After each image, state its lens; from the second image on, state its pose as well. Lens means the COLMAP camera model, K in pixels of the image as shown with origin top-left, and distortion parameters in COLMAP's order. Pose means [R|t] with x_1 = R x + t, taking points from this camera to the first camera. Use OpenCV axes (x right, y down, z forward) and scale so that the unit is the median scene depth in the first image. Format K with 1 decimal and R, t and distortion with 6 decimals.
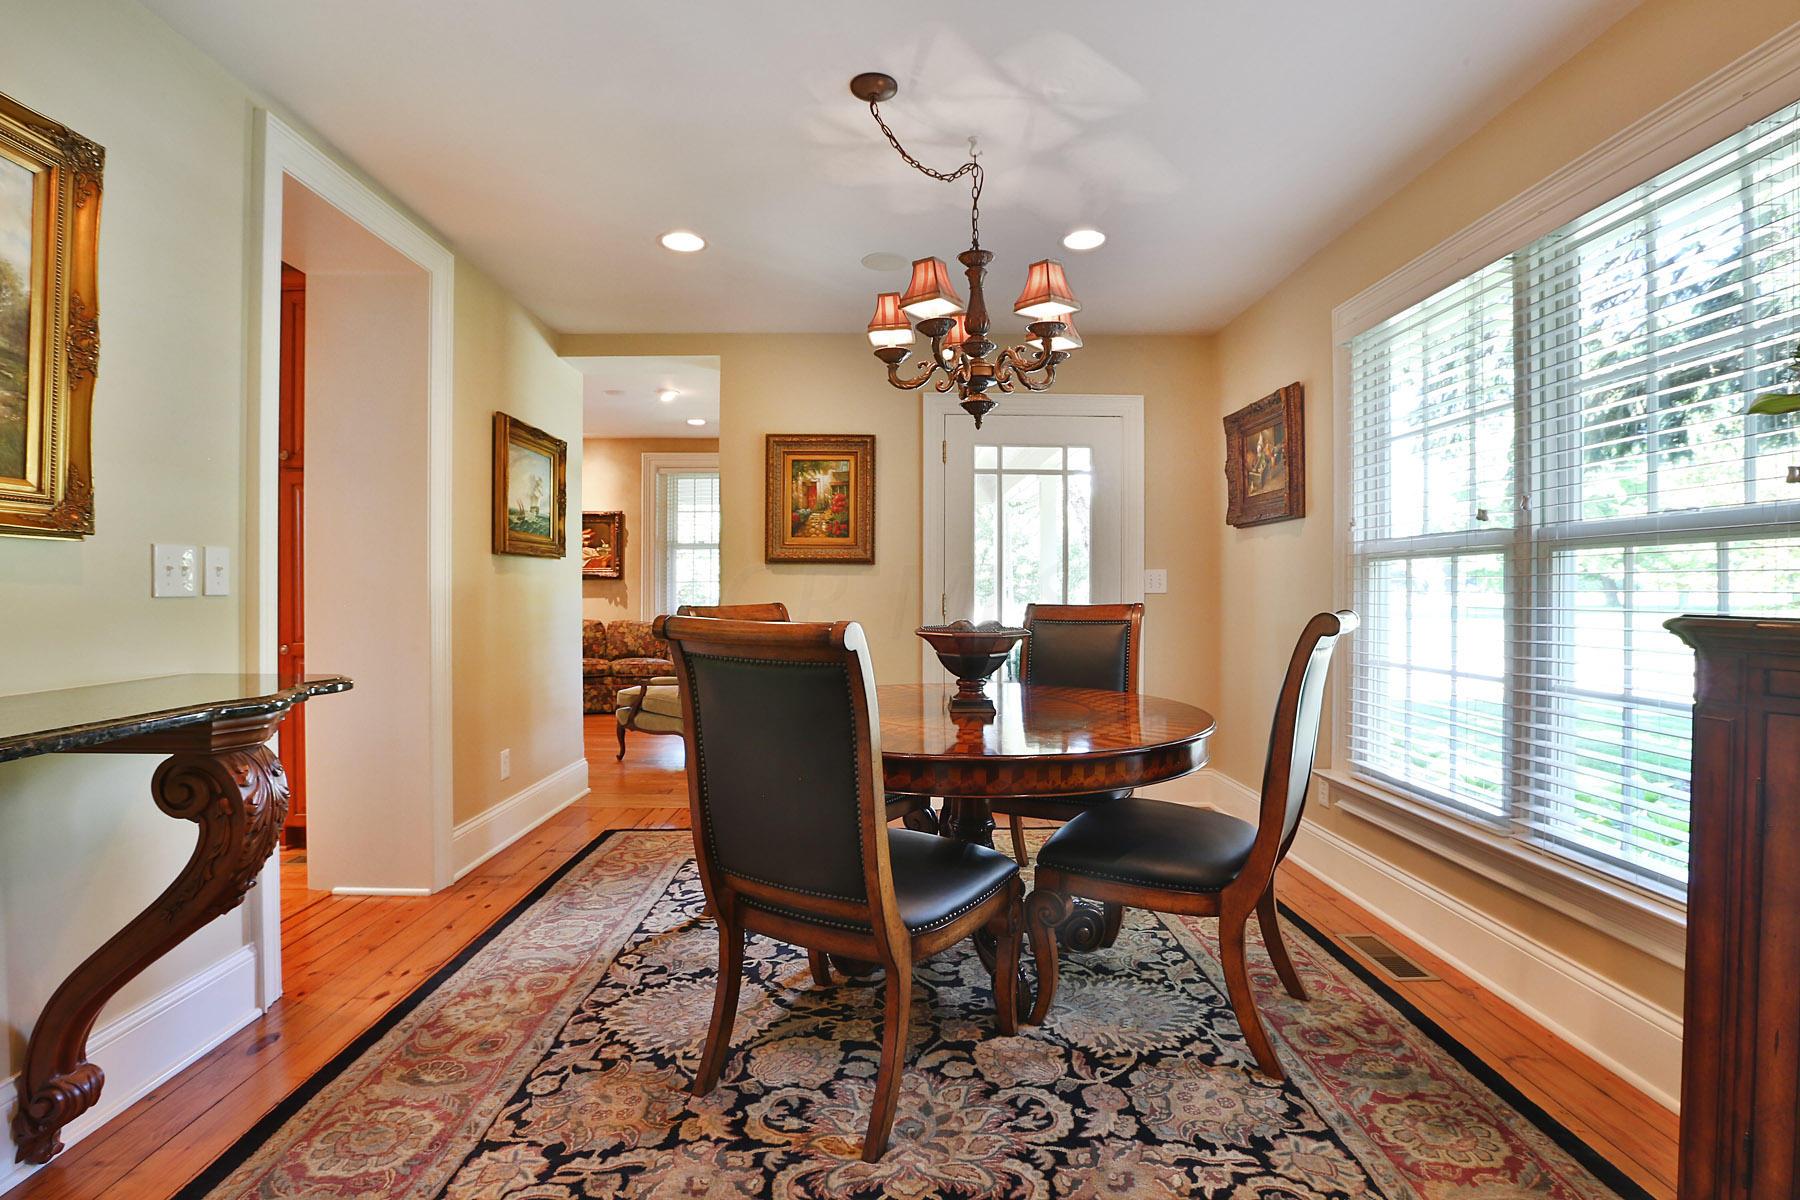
lens RADIAL K [[849.5, 0, 890.0], [0, 849.5, 592.5], [0, 0, 1]] dist [-0.059261, 0.018844]
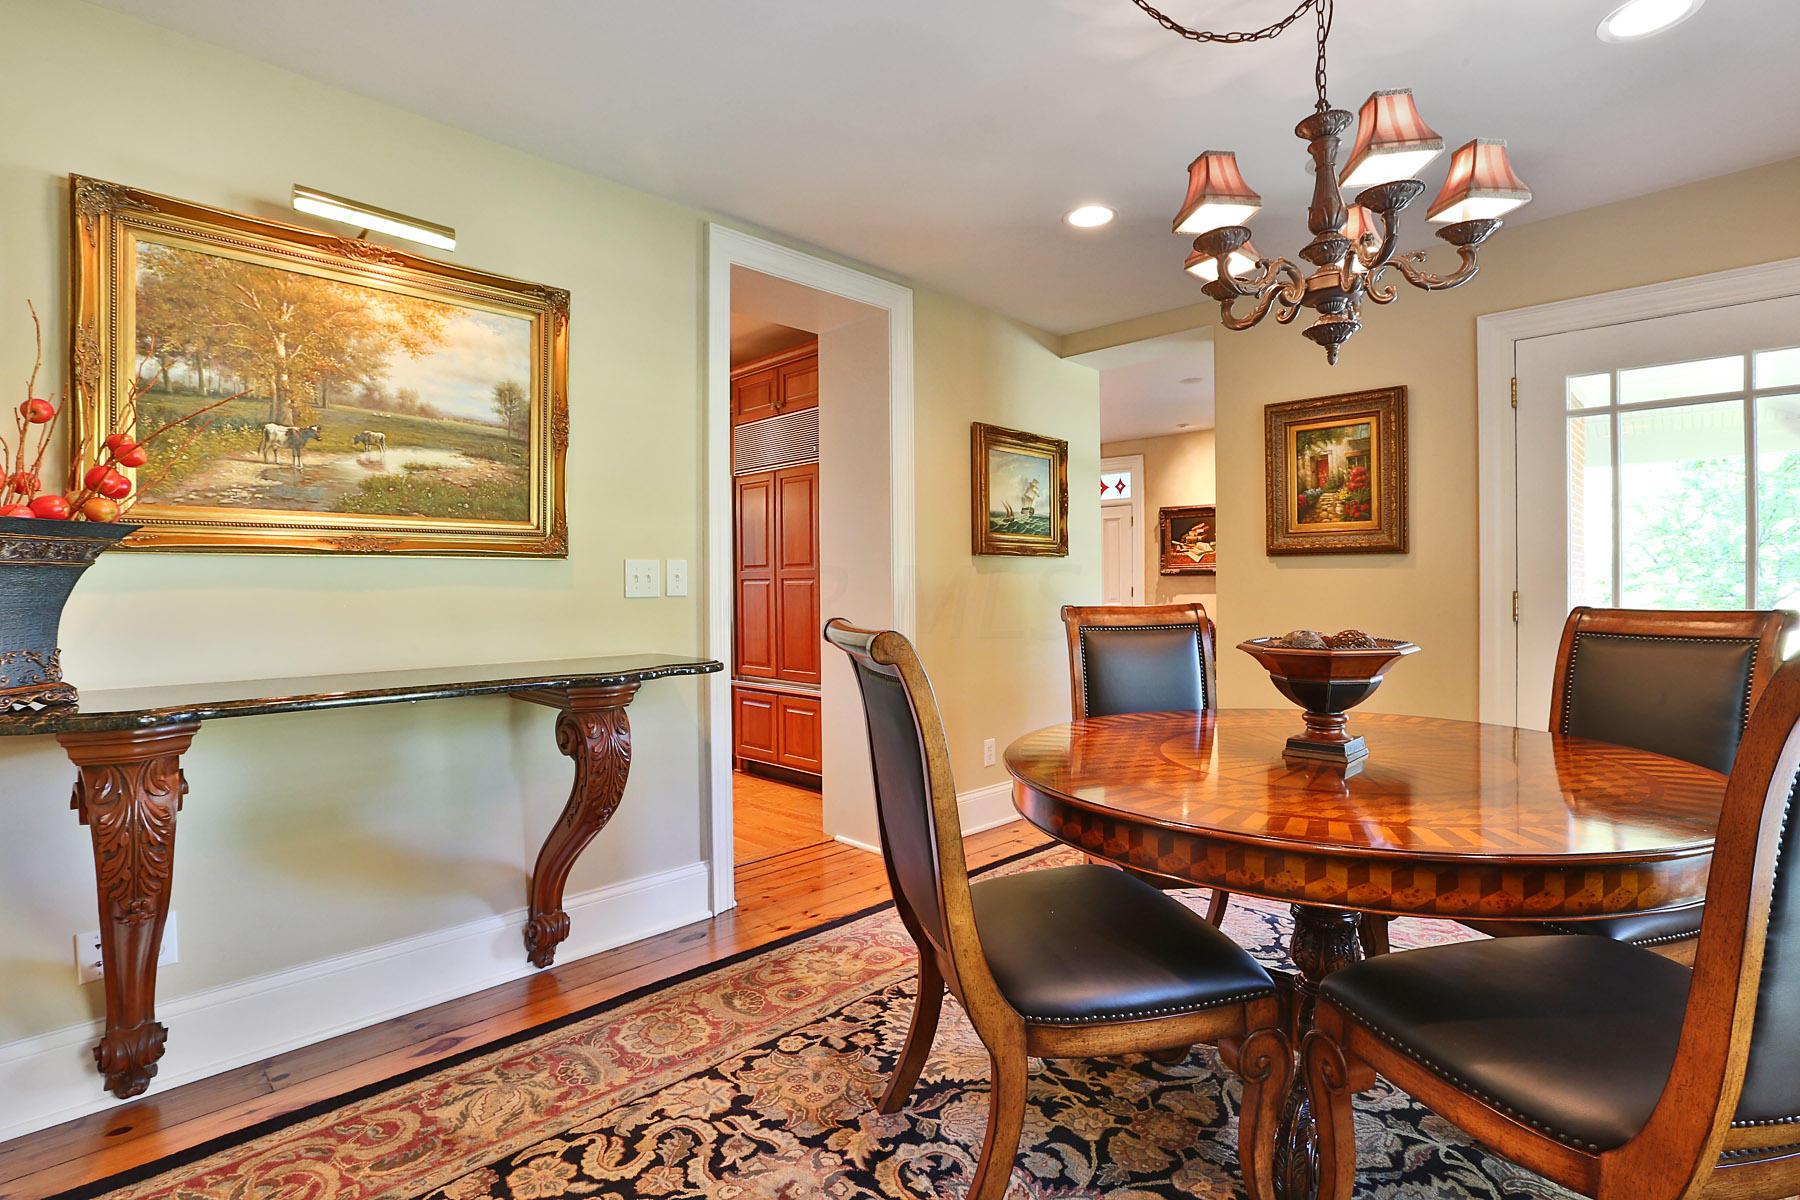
lens RADIAL K [[849.5, 0, 890.0], [0, 849.5, 592.5], [0, 0, 1]] dist [-0.059261, 0.018844]
pose [[0.695459, 0.000136, -0.718565, 0.422231], [0.004298, 0.999981, 0.004349, -0.006212], [0.718553, -0.006113, 0.695446, 0.295319]]
